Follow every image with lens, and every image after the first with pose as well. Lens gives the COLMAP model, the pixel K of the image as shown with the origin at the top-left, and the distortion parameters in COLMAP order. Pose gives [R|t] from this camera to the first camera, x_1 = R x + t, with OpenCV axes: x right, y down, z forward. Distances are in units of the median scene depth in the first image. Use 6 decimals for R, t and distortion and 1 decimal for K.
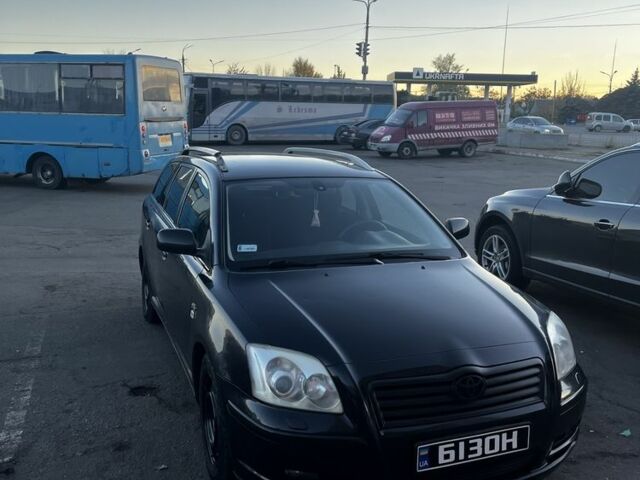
lens RADIAL K [[704.3, 0, 336.2], [0, 704.3, 240.7], [0, 0, 1]] dist [0.015898, -0.009135]
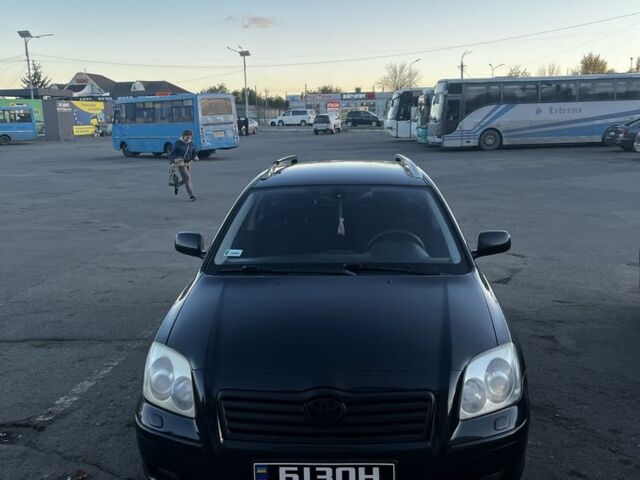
lens RADIAL K [[704.3, 0, 336.2], [0, 704.3, 240.7], [0, 0, 1]] dist [0.015898, -0.009135]
pose [[0.889904, 0.033860, -0.454890, 0.118775], [-0.037092, 0.999310, 0.001822, -0.003730], [0.454638, 0.015252, 0.890546, 0.033346]]
